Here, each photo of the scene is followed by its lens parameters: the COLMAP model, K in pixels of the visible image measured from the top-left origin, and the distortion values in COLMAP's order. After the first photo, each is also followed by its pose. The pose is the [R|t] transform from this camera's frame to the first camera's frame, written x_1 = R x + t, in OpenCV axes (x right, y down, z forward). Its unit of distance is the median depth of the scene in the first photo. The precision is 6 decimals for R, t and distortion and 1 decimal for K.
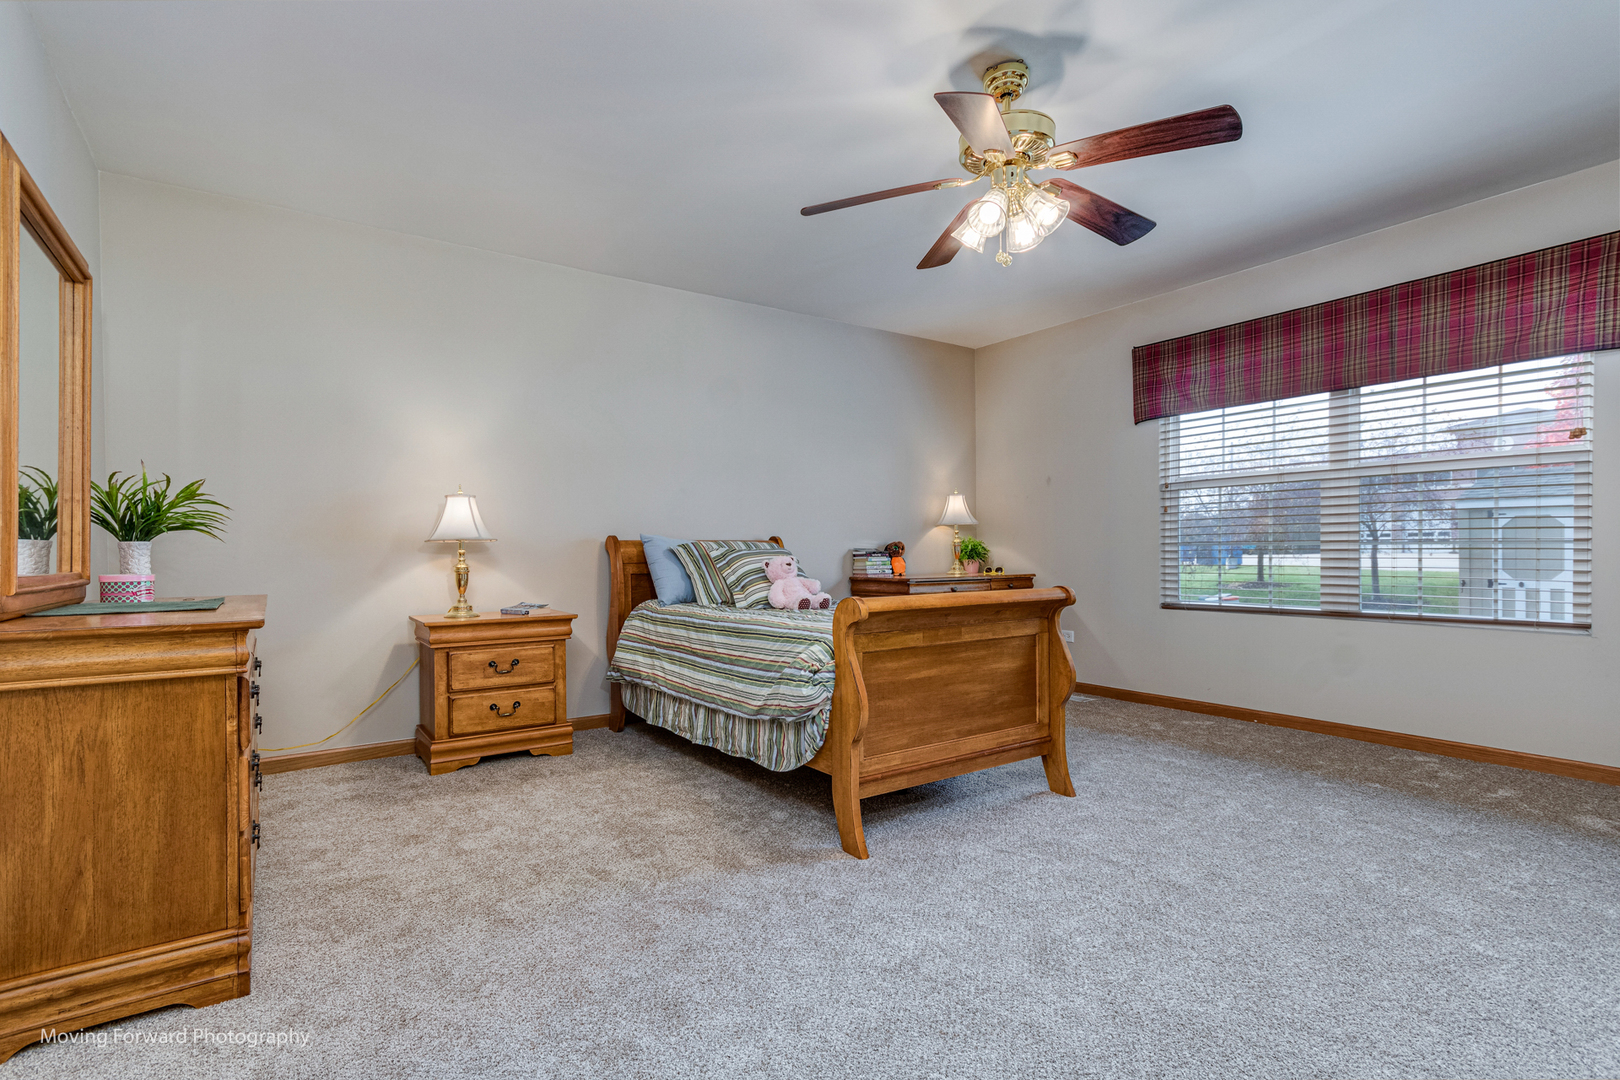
lens RADIAL K [[750.4, 0, 804.3], [0, 750.4, 546.4], [0, 0, 1]] dist [0.003516, 0.000642]
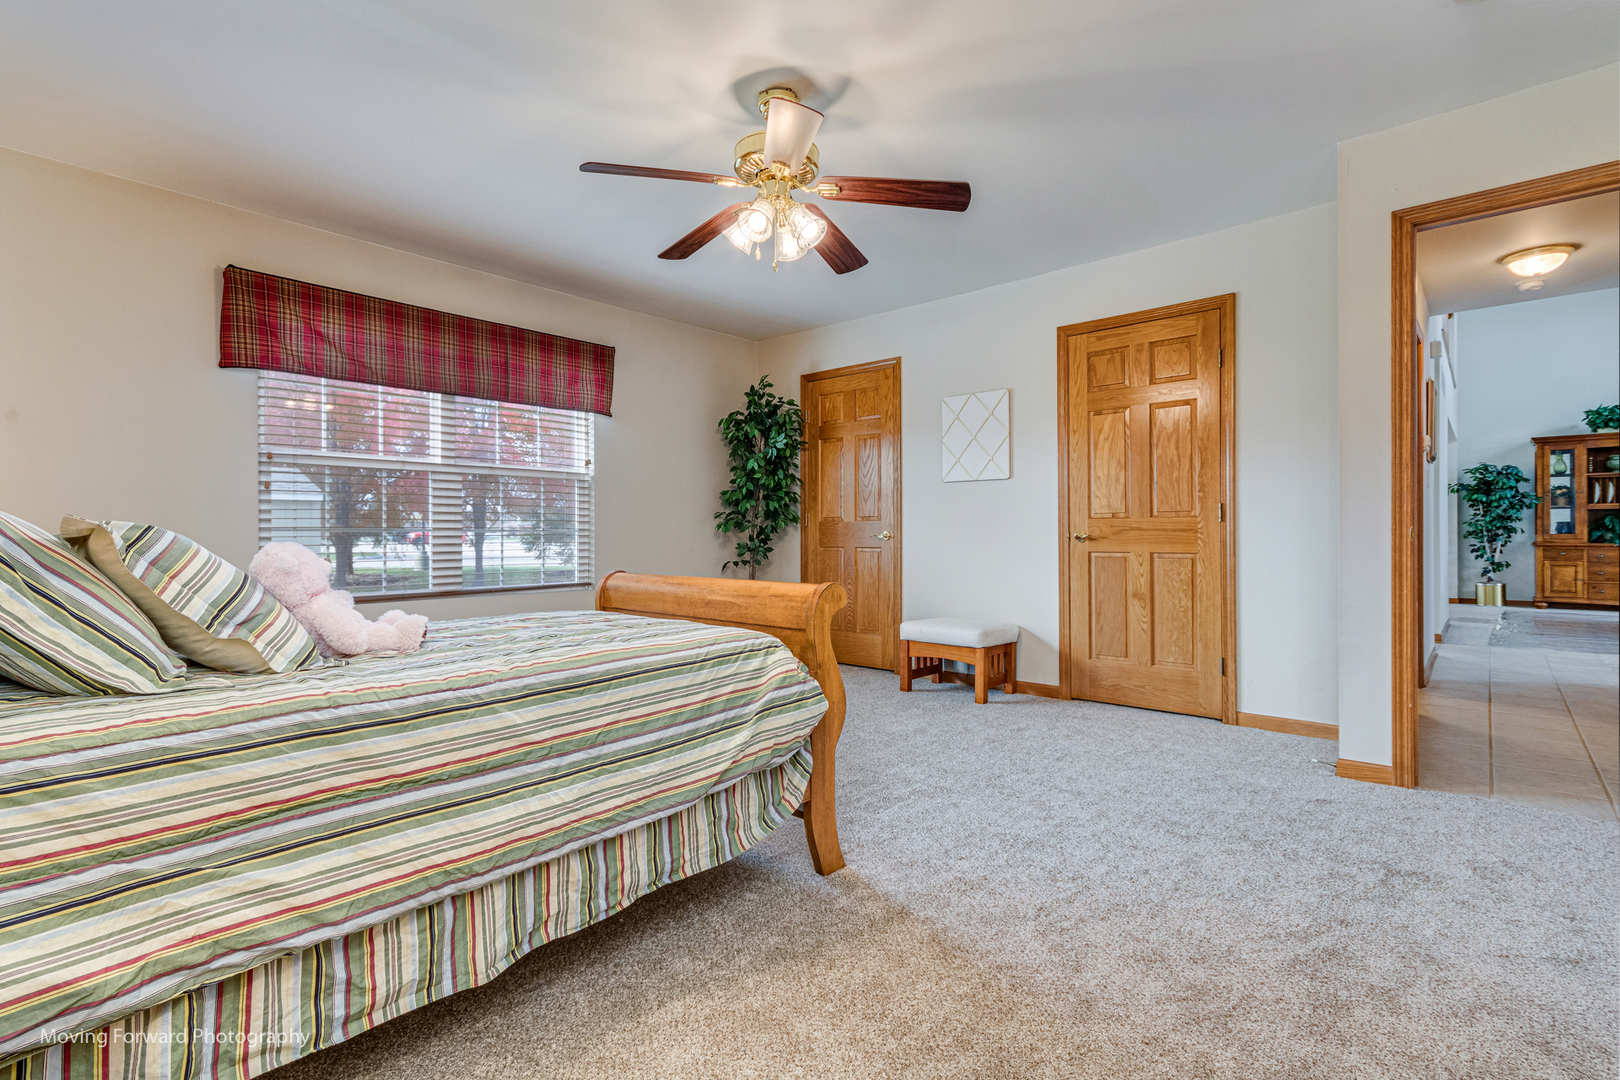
lens RADIAL K [[744.4, 0, 789.3], [0, 744.4, 535.7], [0, 0, 1]] dist [0.009755, -0.007287]
pose [[-0.210677, 0.004282, 0.977546, -0.584264], [-0.000166, 0.999990, -0.004416, 0.010088], [-0.977556, -0.001093, -0.210674, 0.895099]]
